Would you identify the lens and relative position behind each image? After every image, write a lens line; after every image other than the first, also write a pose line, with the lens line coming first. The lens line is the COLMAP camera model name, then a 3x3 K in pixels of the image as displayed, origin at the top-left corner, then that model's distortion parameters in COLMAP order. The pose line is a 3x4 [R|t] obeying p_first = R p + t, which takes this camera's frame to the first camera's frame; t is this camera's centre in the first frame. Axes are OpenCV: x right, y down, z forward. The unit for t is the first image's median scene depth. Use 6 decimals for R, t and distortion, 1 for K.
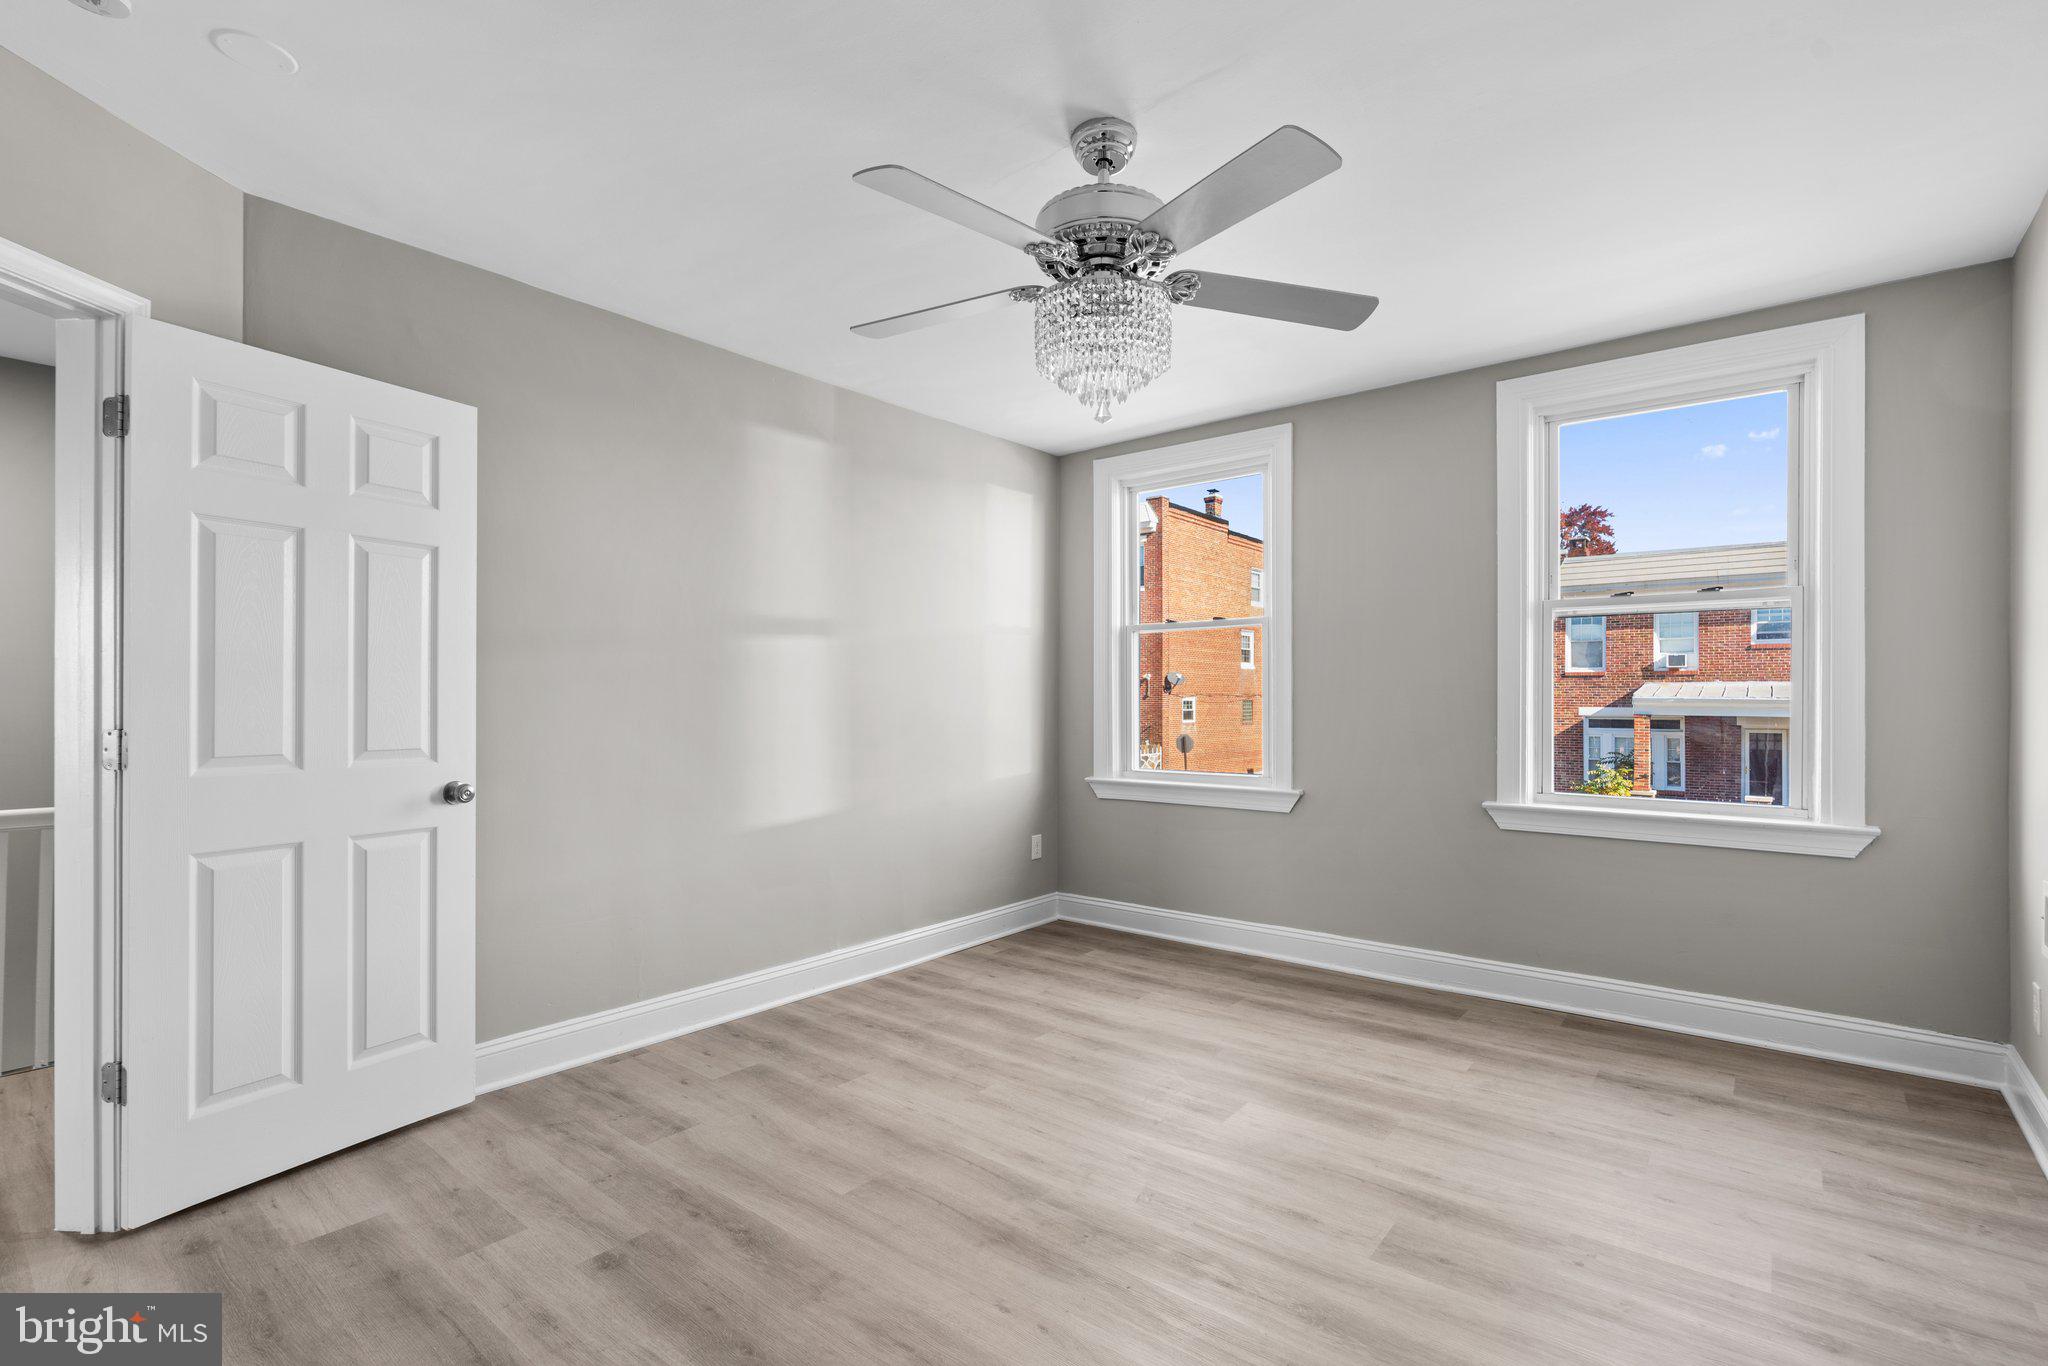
lens RADIAL K [[924.2, 0, 1028.1], [0, 924.2, 690.2], [0, 0, 1]] dist [-0.003052, 0.000735]
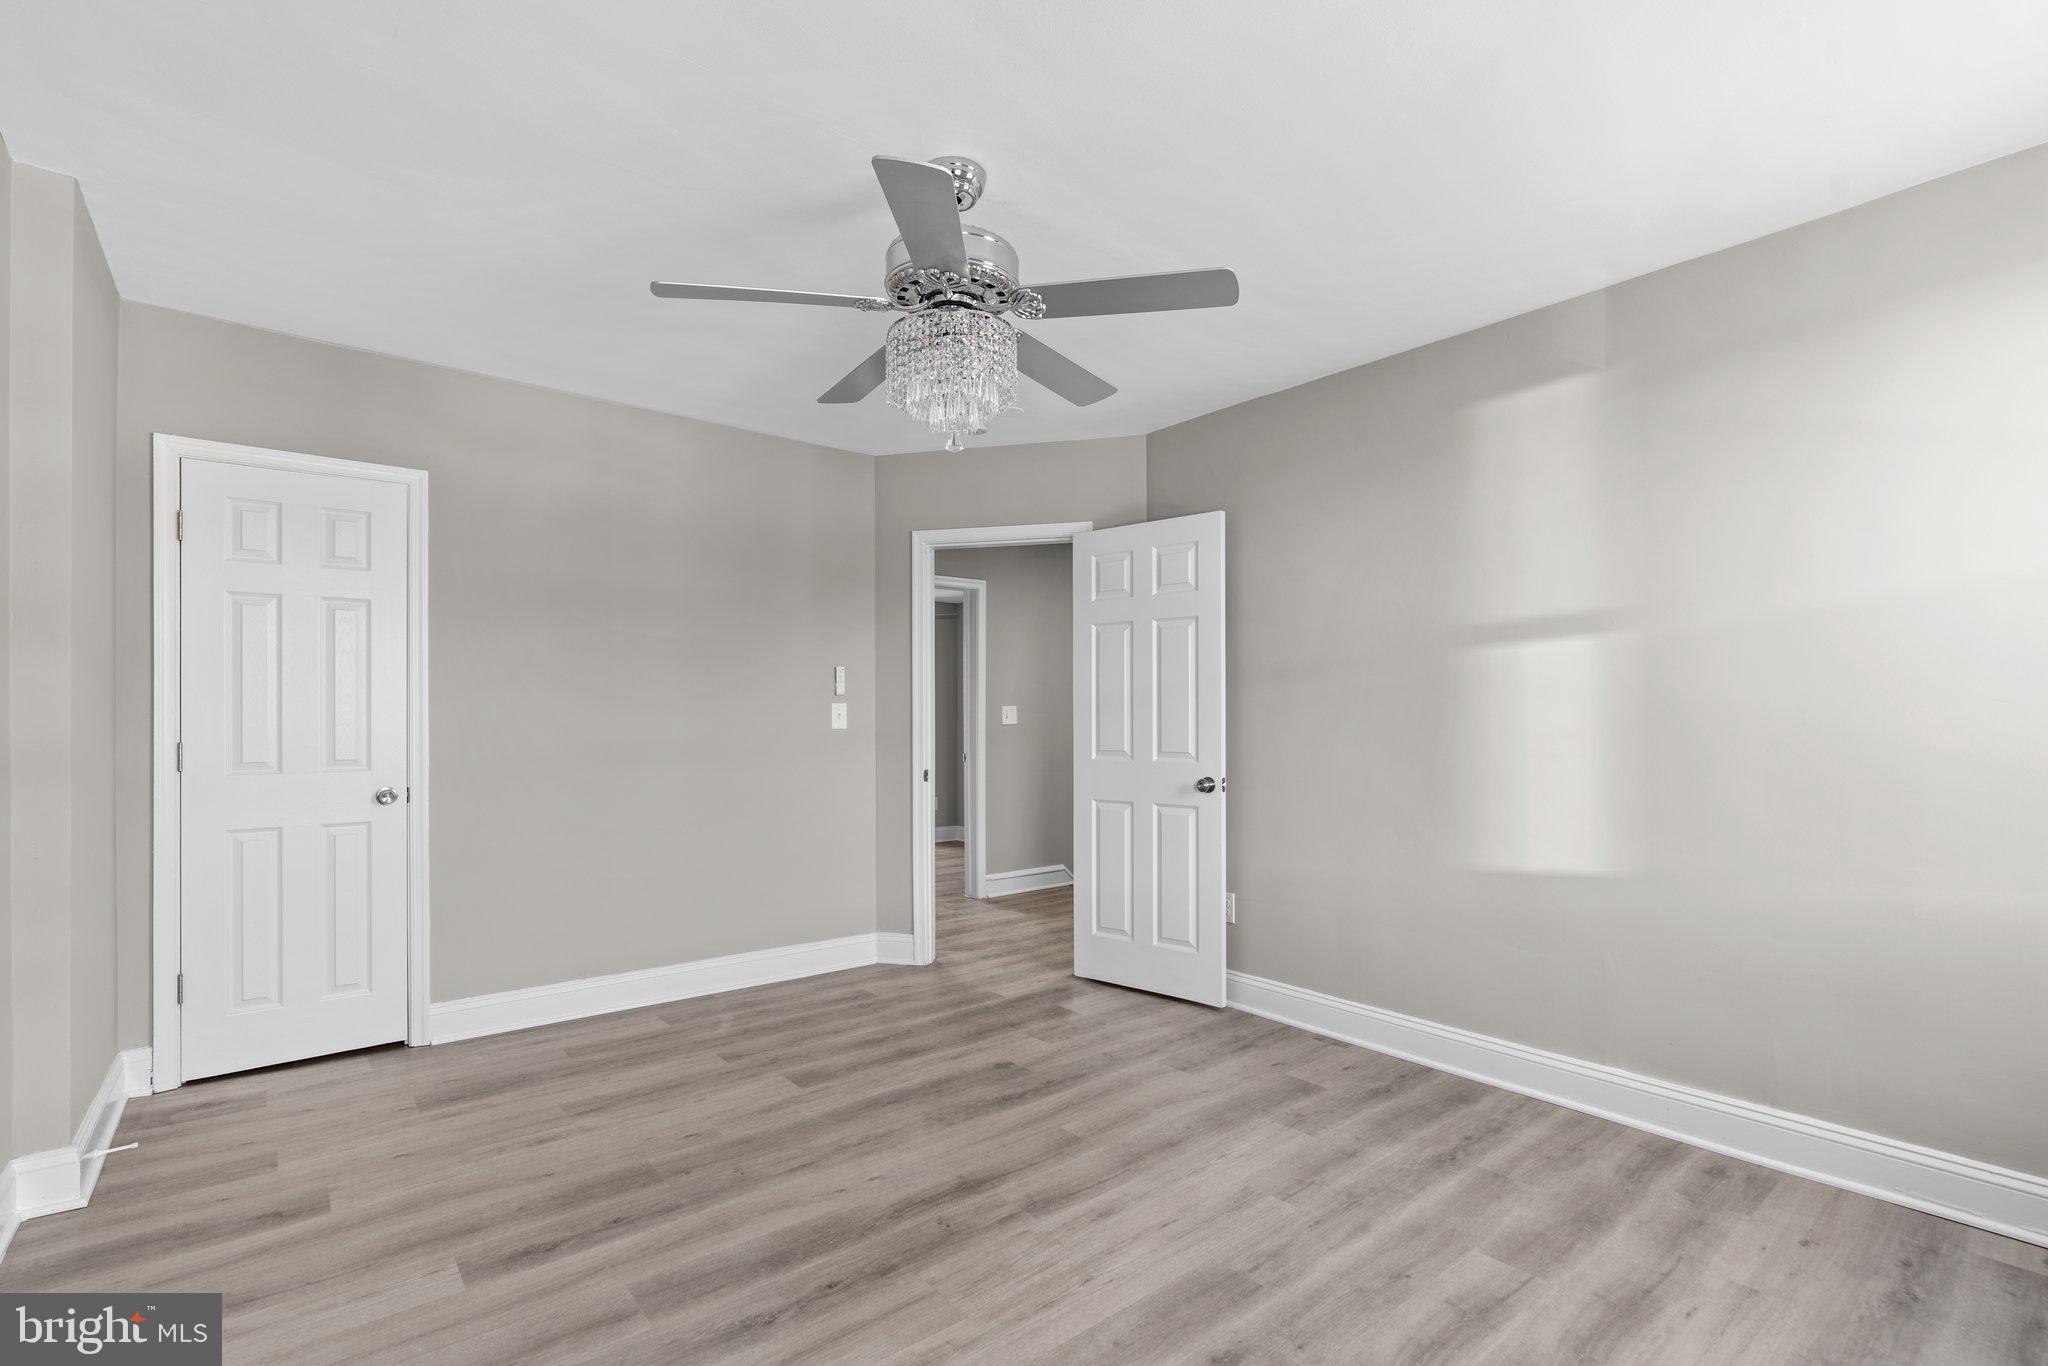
lens RADIAL K [[945.5, 0, 1057.4], [0, 945.5, 710.2], [0, 0, 1]] dist [-0.002326, 0.000035]
pose [[-0.179843, -0.009256, -0.983652, 0.633530], [0.013205, 0.999843, -0.011822, 0.006114], [0.983607, -0.015116, -0.179692, 0.752816]]
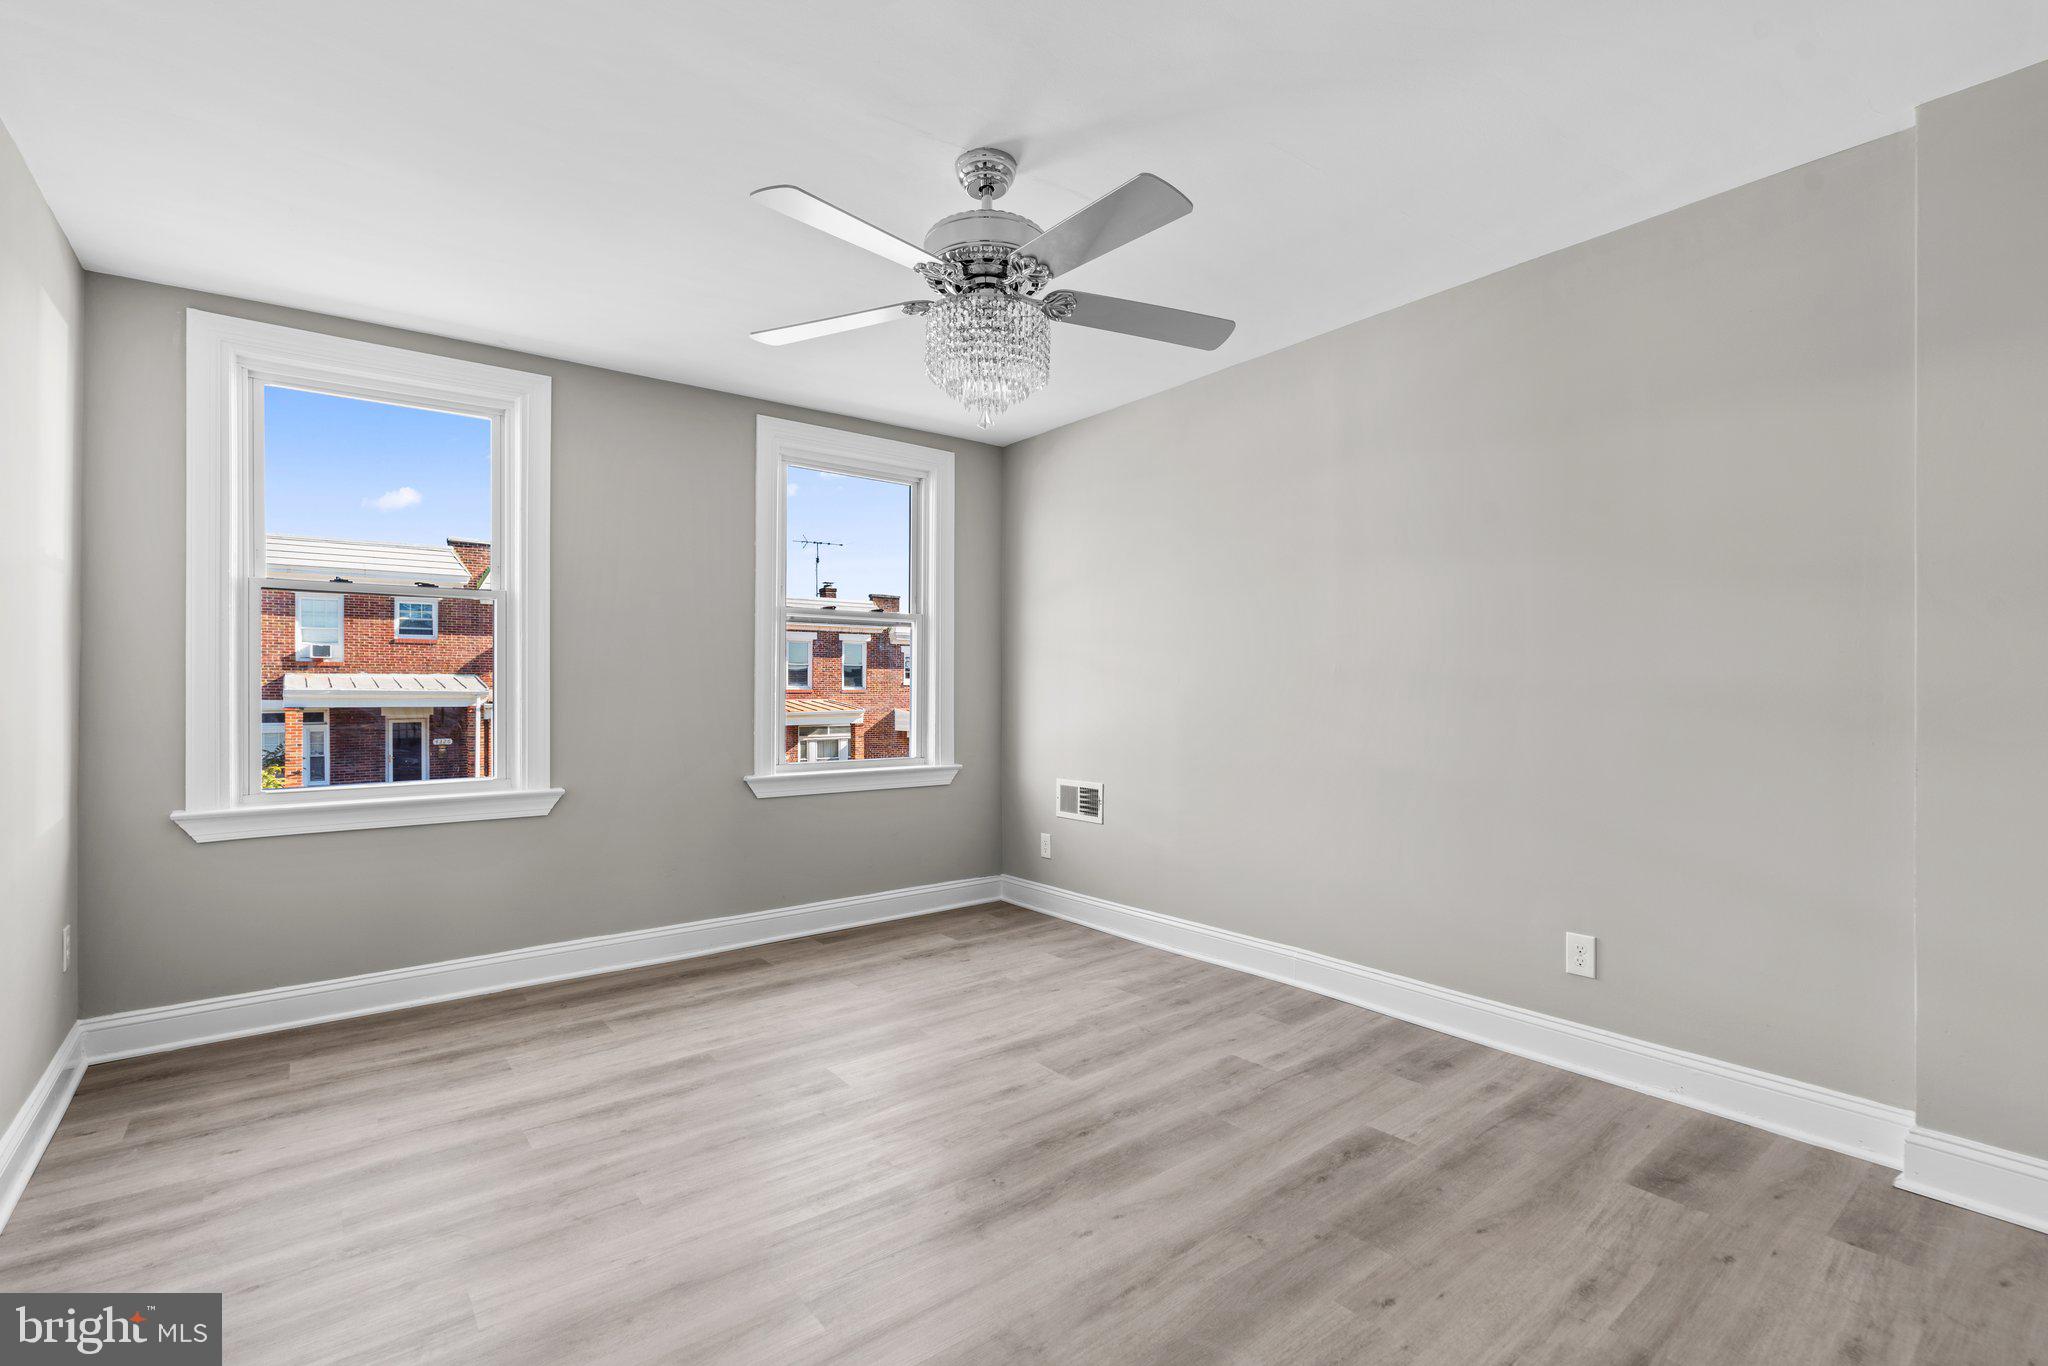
lens RADIAL K [[924.2, 0, 1028.1], [0, 924.2, 690.2], [0, 0, 1]] dist [-0.003052, 0.000735]
pose [[0.224887, -0.000271, 0.974385, -0.557019], [-0.007890, 0.999967, 0.002099, 0.007909], [-0.974353, -0.008160, 0.224877, 0.408950]]
